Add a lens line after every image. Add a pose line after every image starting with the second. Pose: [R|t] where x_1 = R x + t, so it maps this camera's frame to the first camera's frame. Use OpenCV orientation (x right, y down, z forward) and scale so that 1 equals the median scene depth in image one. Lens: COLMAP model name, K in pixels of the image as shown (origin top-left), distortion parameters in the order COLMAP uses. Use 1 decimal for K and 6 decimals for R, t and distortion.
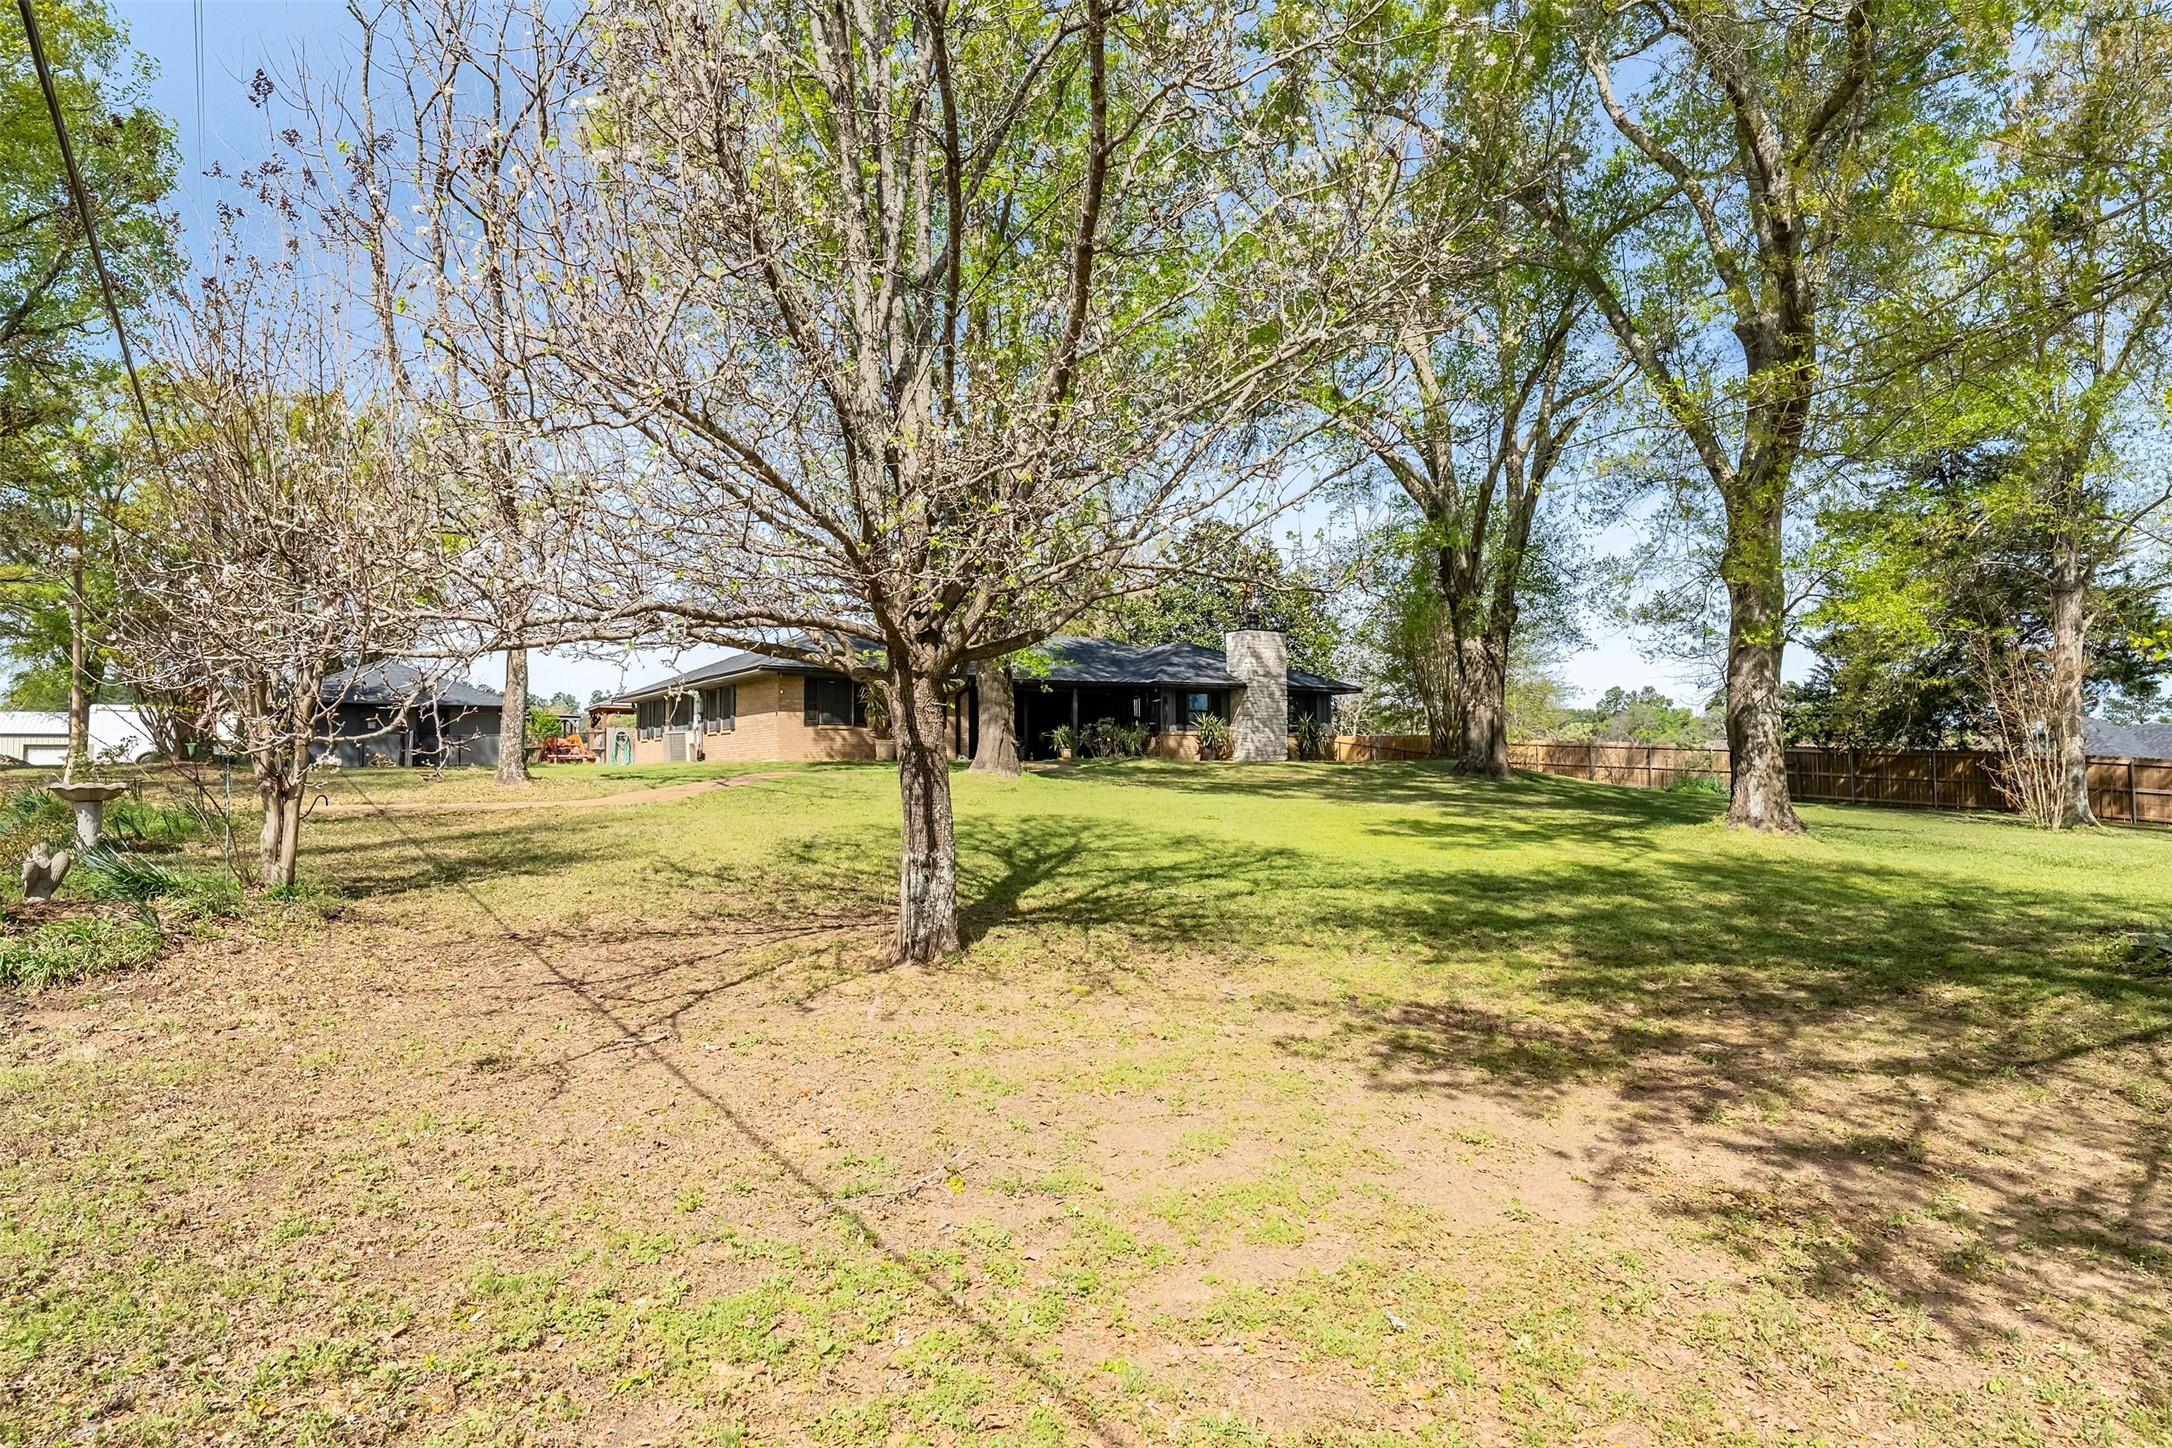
lens RADIAL K [[1224.3, 0, 1086.0], [0, 1224.3, 715.5], [0, 0, 1]] dist [-0.002501, -0.000242]
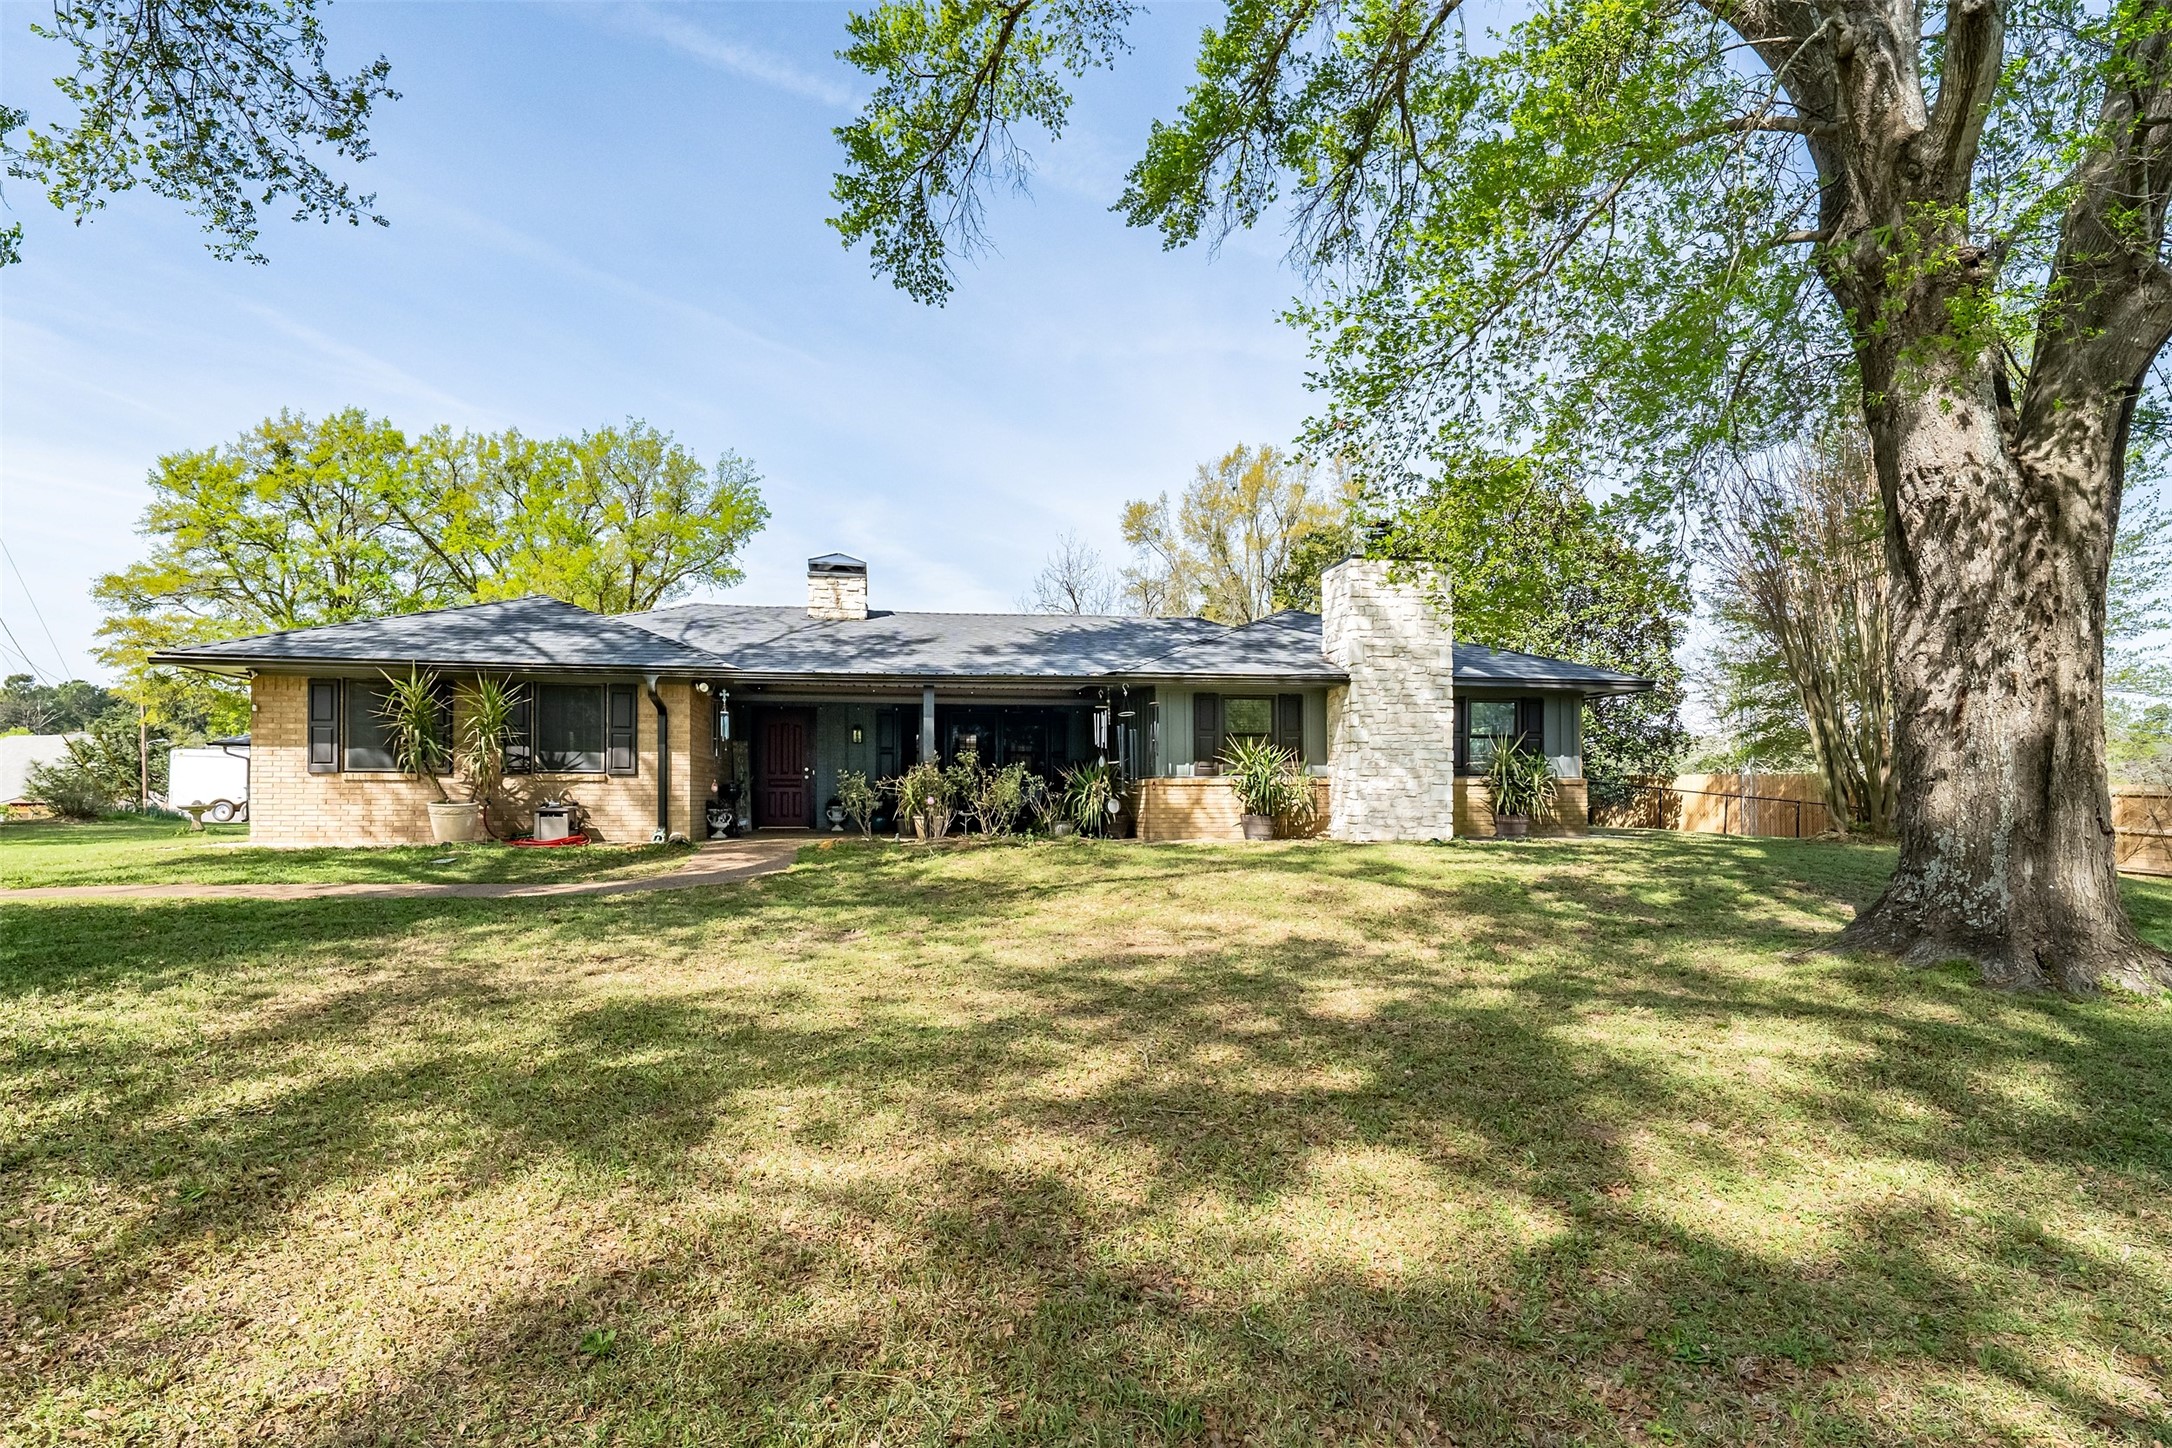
lens RADIAL K [[1061.5, 0, 1085.3], [0, 1061.5, 742.3], [0, 0, 1]] dist [0.000208, 0.000284]
pose [[0.933853, -0.015435, -0.357324, 0.186513], [0.011945, 0.999857, -0.011972, 0.003842], [0.357458, 0.006911, 0.933904, 0.602722]]
